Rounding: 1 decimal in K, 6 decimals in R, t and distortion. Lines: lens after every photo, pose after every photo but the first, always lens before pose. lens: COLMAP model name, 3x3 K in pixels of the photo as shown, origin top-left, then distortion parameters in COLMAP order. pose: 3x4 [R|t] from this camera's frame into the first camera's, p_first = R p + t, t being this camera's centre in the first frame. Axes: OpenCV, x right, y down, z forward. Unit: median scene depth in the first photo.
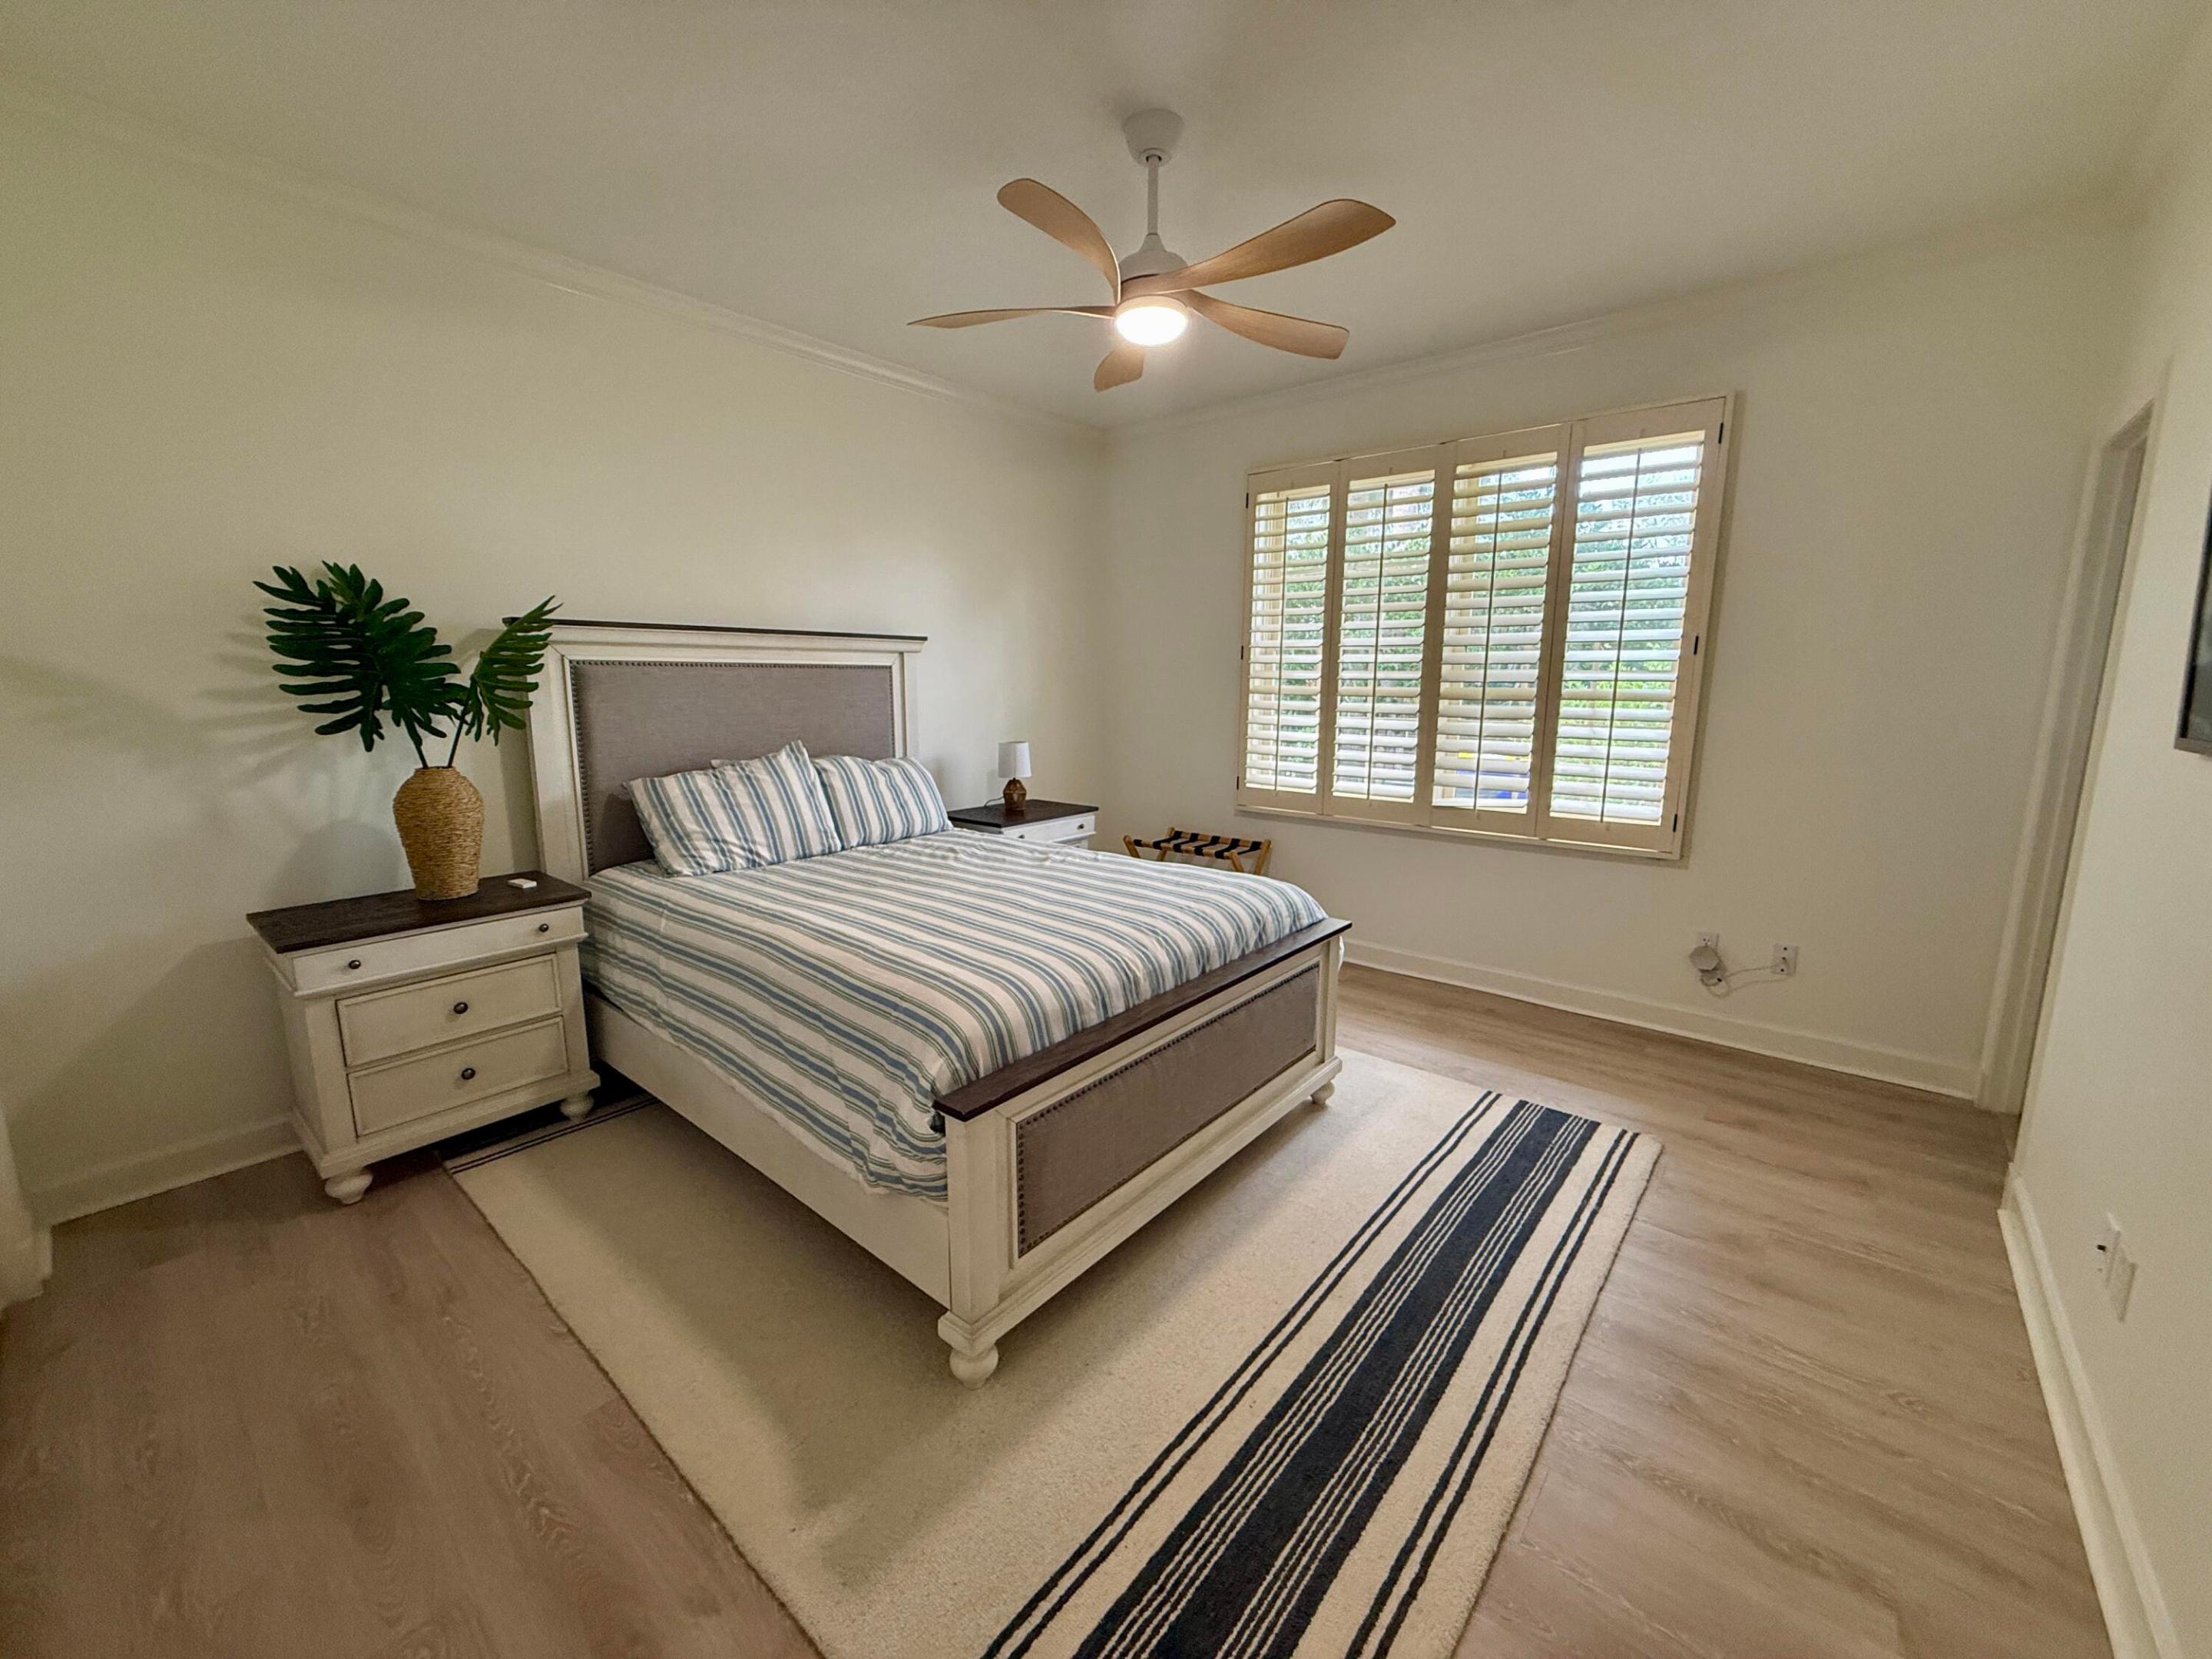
lens RADIAL K [[880.6, 0, 1104.0], [0, 880.6, 830.2], [0, 0, 1]] dist [0.000267, -0.000238]
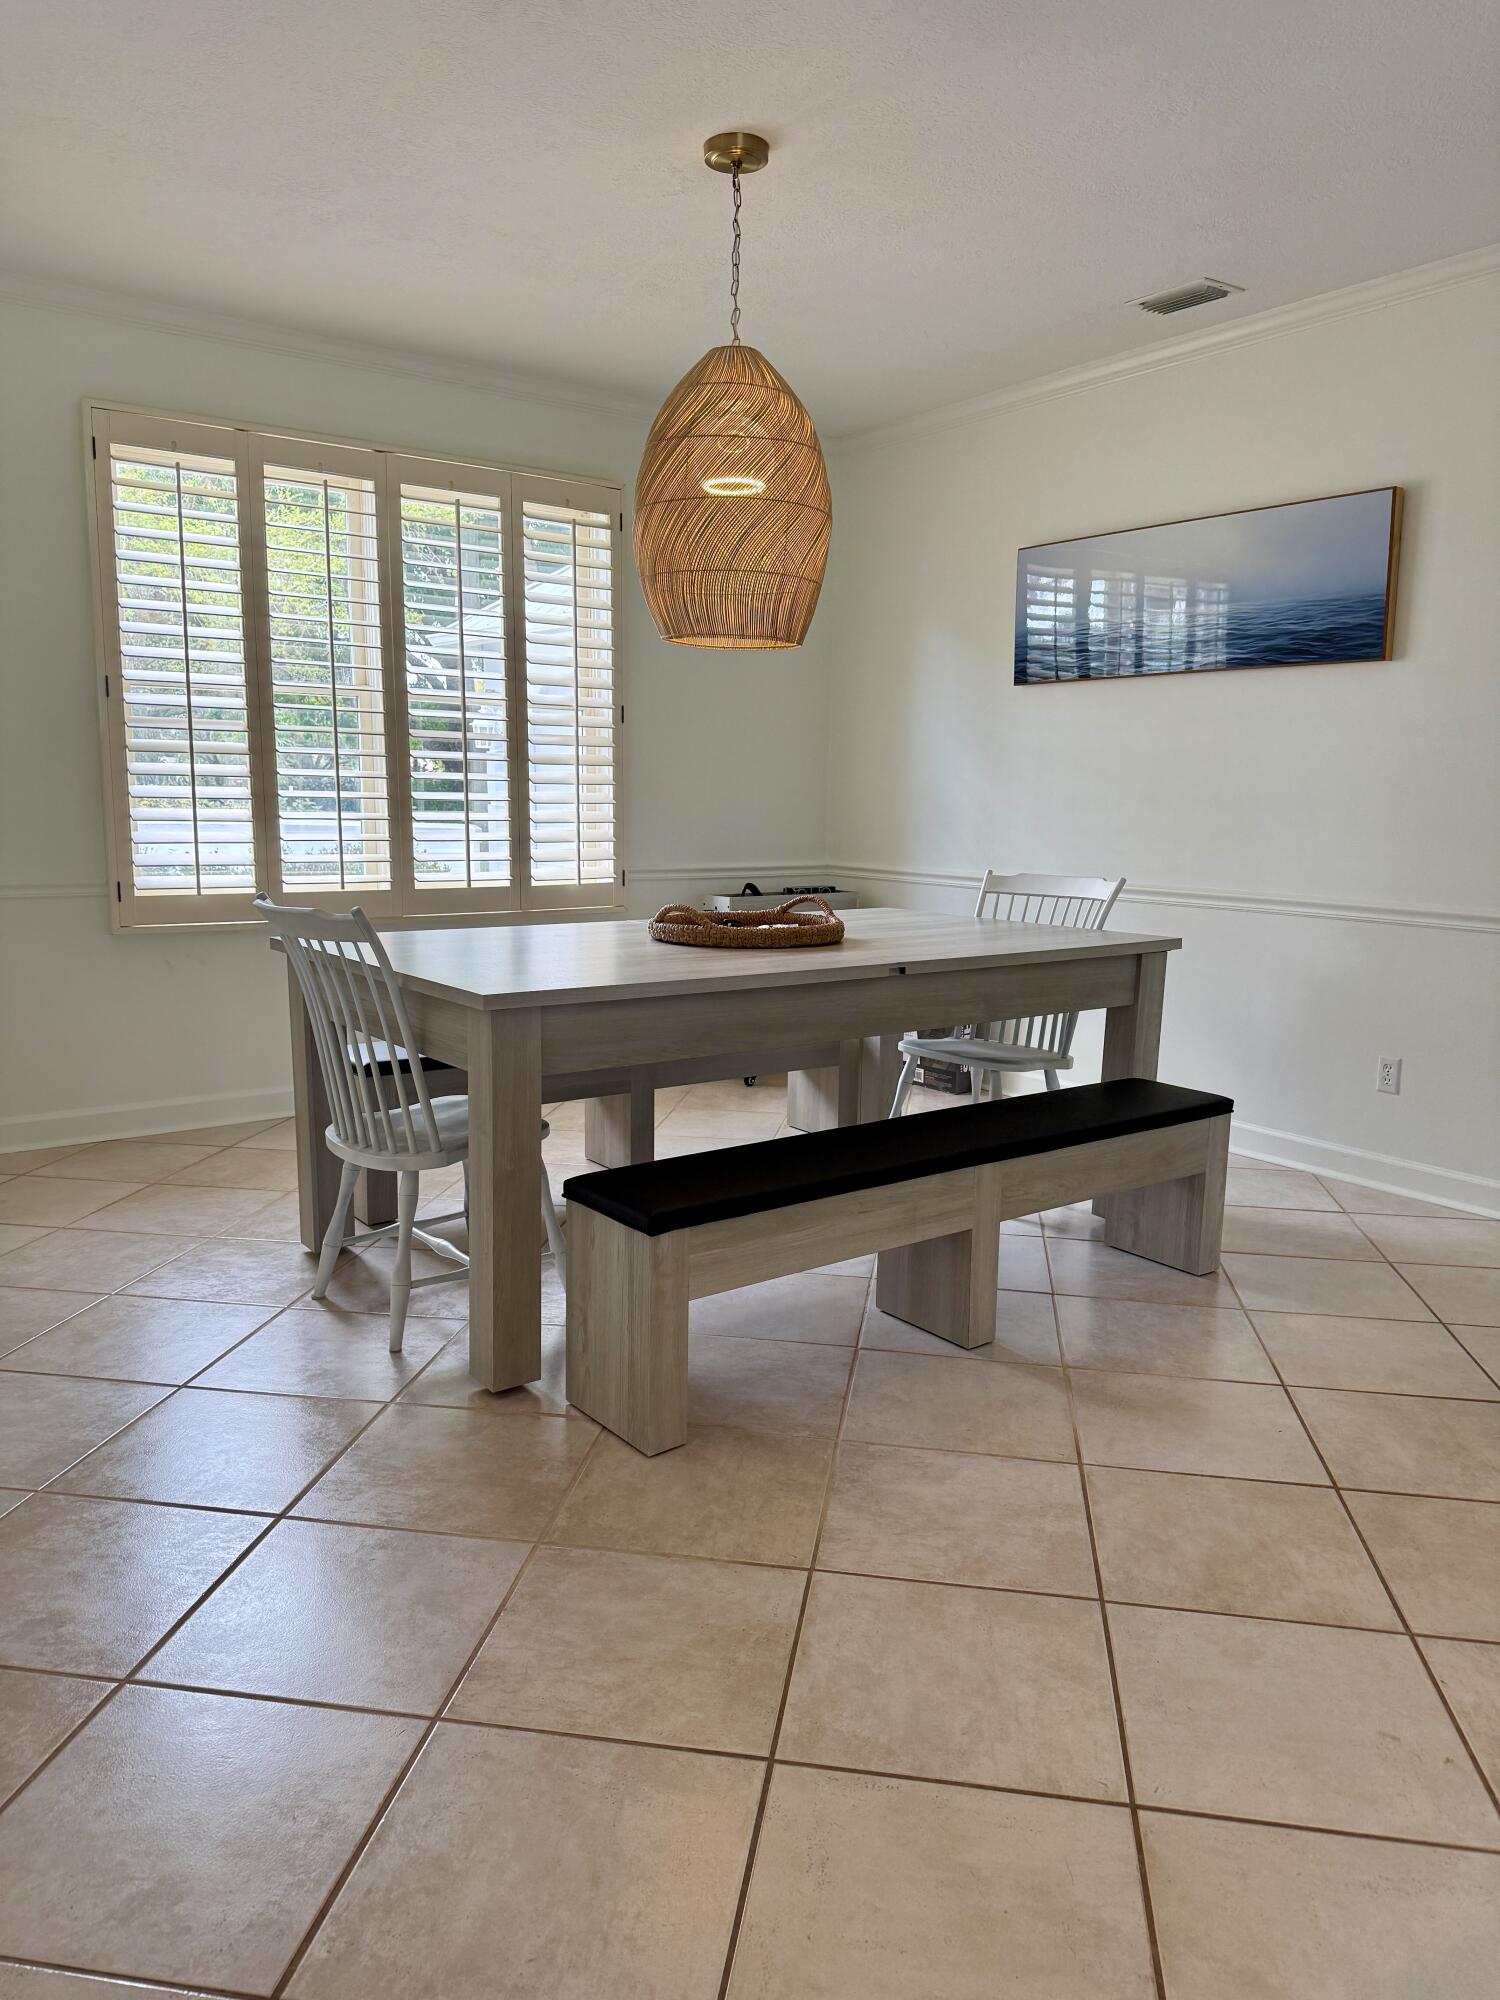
lens RADIAL K [[1407.2, 0, 755.9], [0, 1407.2, 1007.6], [0, 0, 1]] dist [0.001145, -0.002437]
pose [[0.225072, -0.164000, 0.960441, -1.014380], [0.140711, 0.980870, 0.134514, -0.061864], [-0.964128, 0.104869, 0.243843, 0.439956]]
